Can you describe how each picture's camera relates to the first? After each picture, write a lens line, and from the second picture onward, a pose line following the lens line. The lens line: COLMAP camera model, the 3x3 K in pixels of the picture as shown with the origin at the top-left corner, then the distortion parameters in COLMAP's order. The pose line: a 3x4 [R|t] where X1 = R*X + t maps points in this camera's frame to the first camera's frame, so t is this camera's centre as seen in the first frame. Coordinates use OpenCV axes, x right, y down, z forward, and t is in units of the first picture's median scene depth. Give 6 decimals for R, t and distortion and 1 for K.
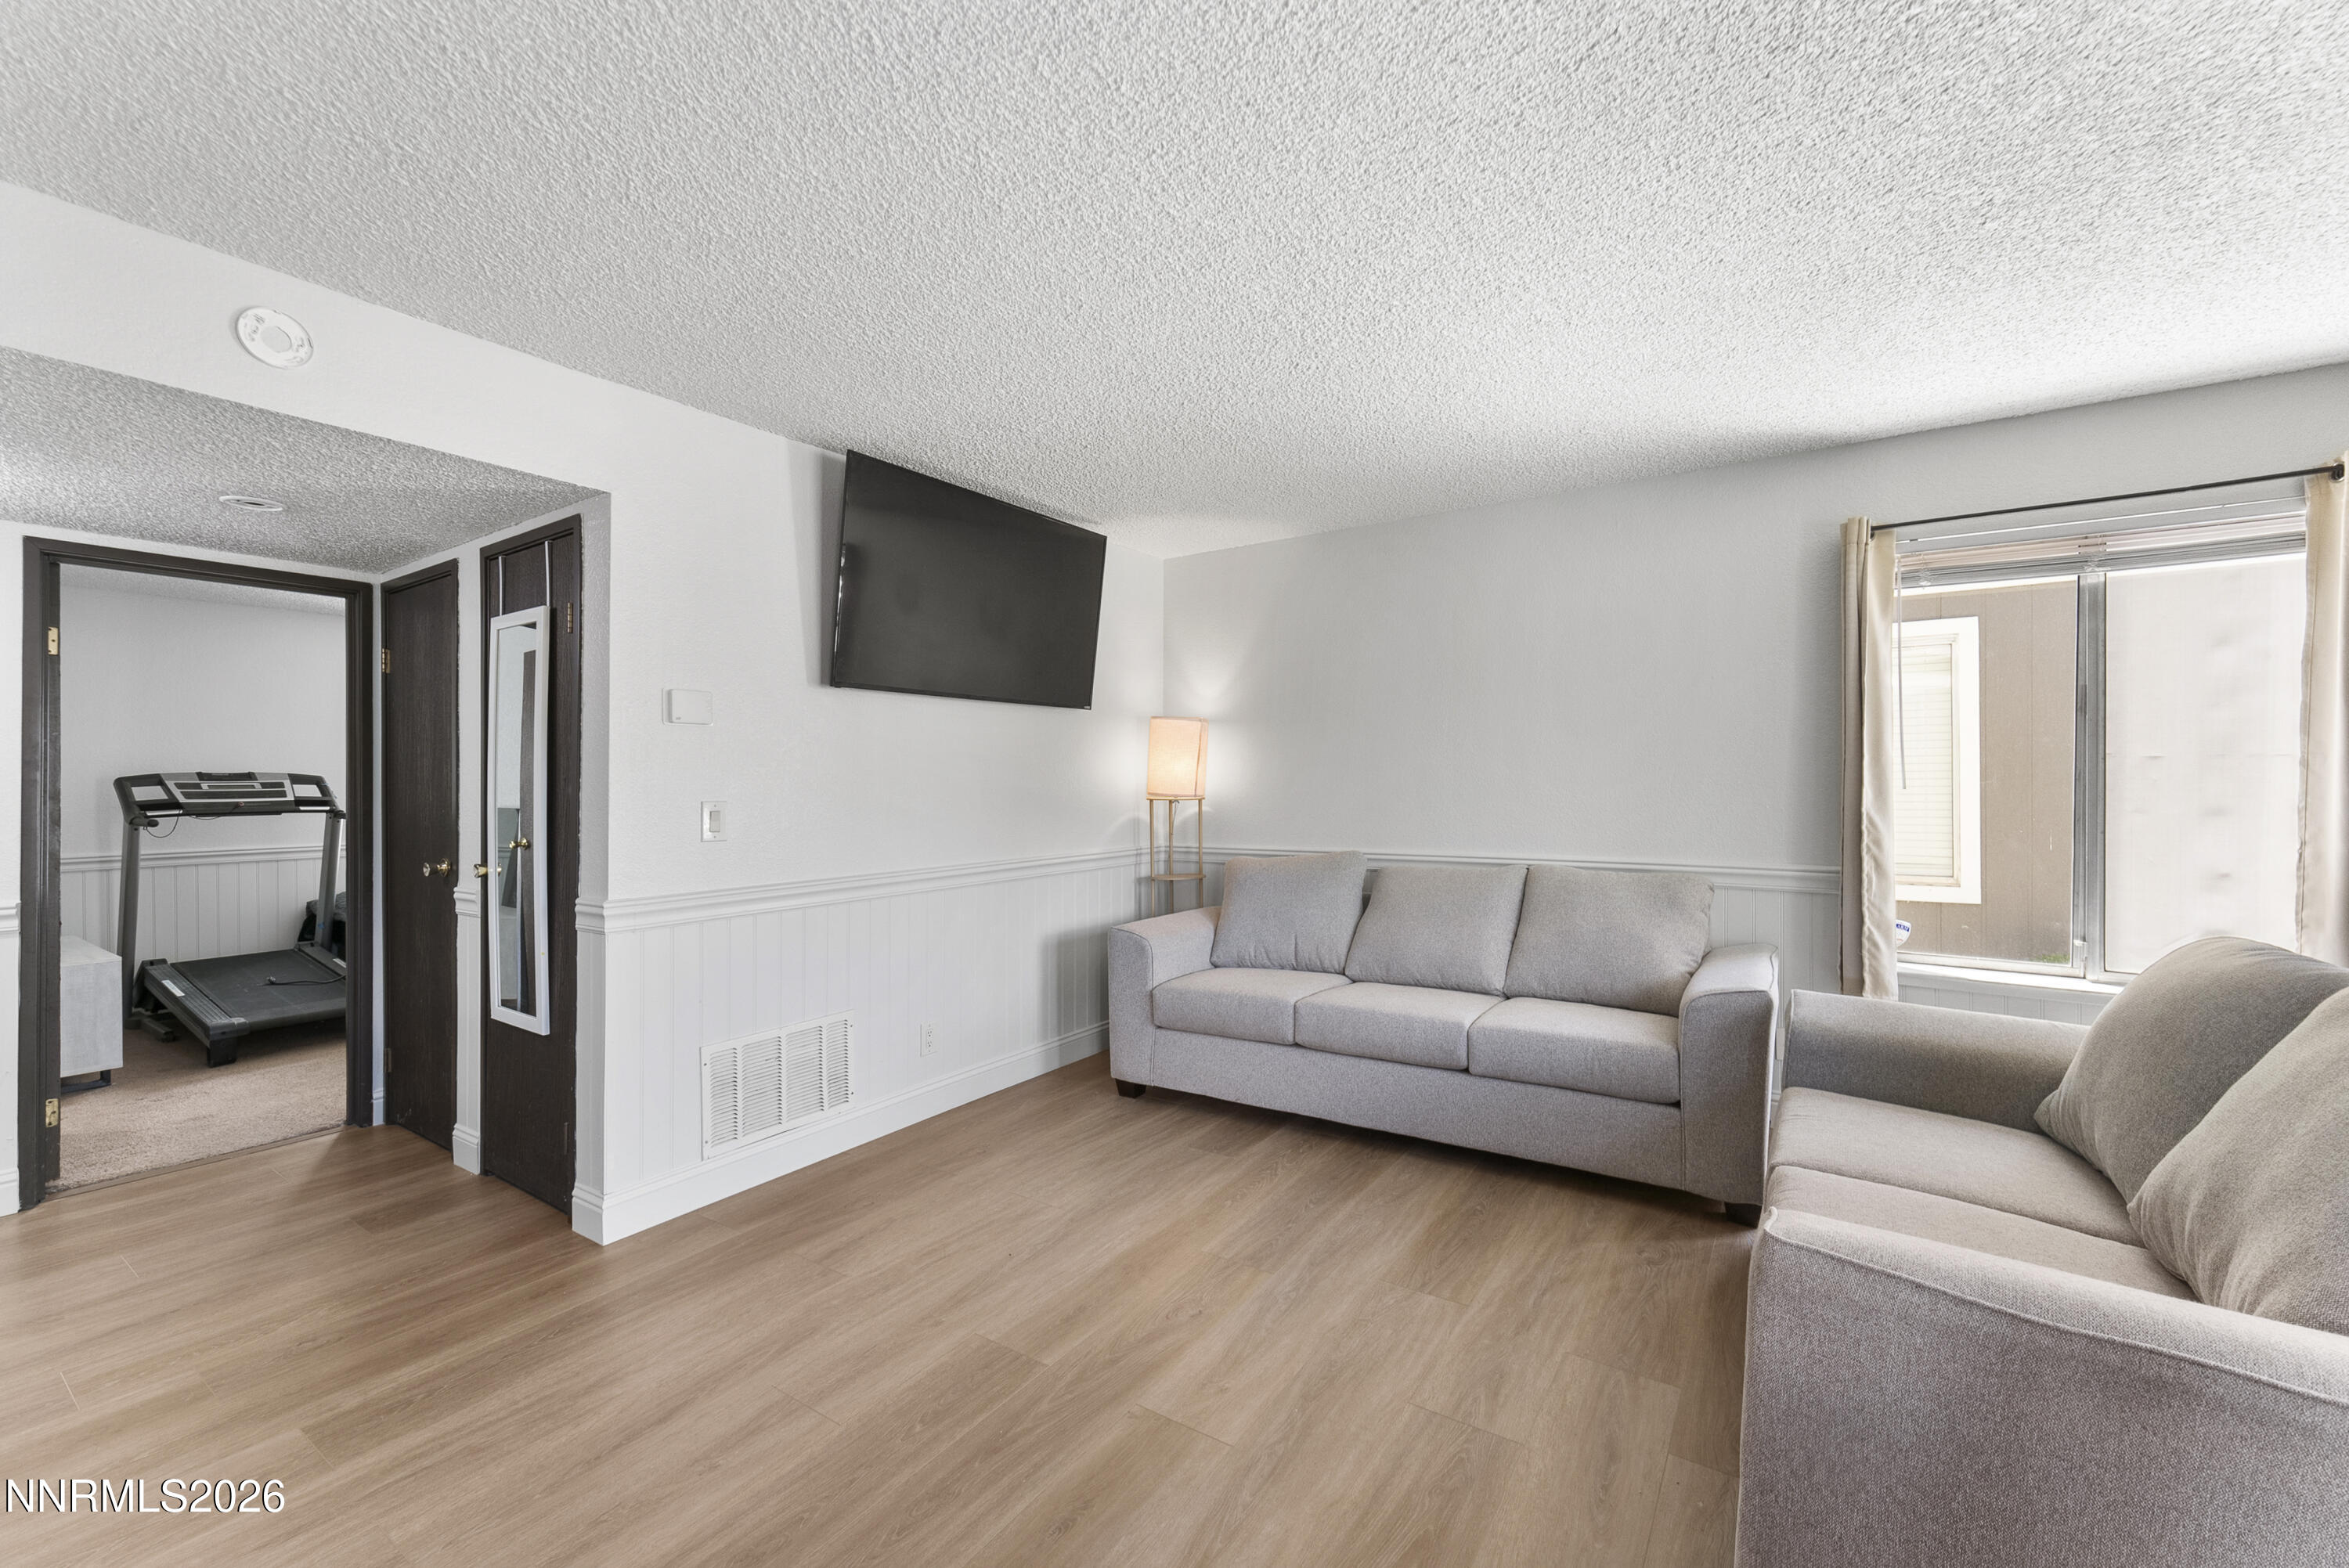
lens RADIAL K [[957.0, 0, 1174.5], [0, 957.0, 784.0], [0, 0, 1]] dist [0.000364, 0.000240]
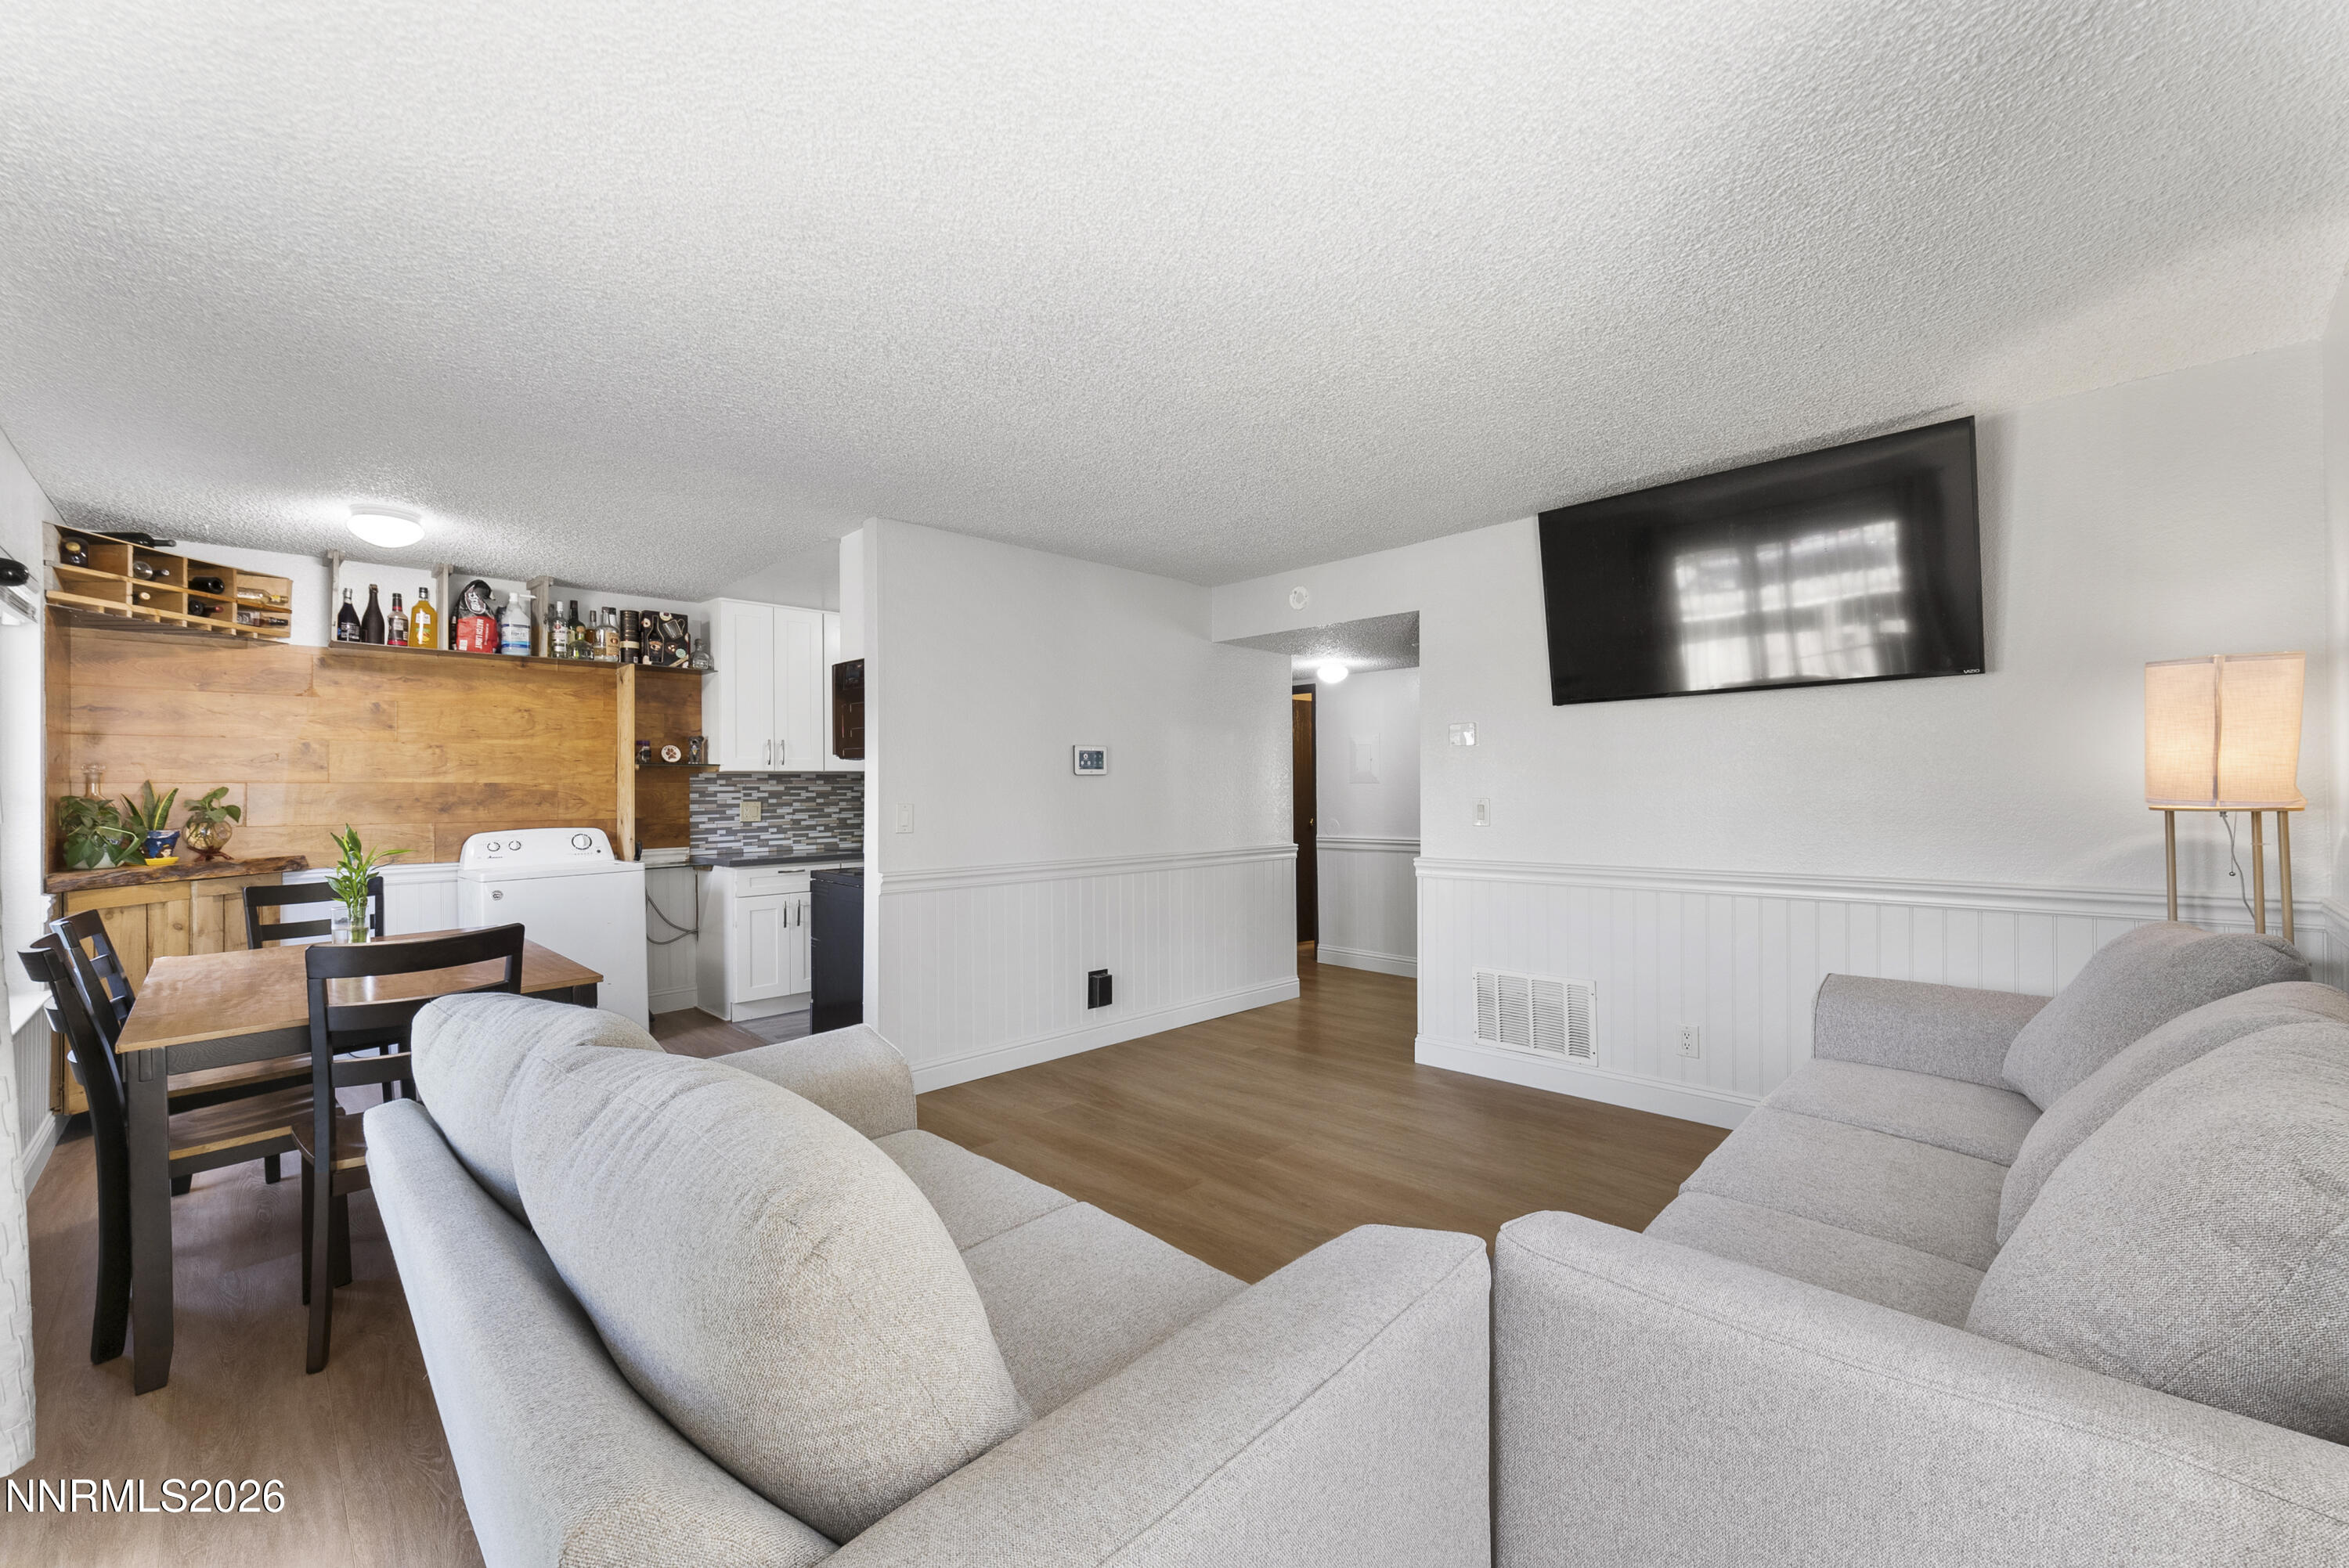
lens RADIAL K [[957.0, 0, 1174.5], [0, 957.0, 784.0], [0, 0, 1]] dist [0.000364, 0.000240]
pose [[-0.208976, 0.004119, -0.977912, 1.229266], [0.013269, 0.999911, 0.001377, -0.012846], [0.977831, -0.012688, -0.209012, 1.035538]]
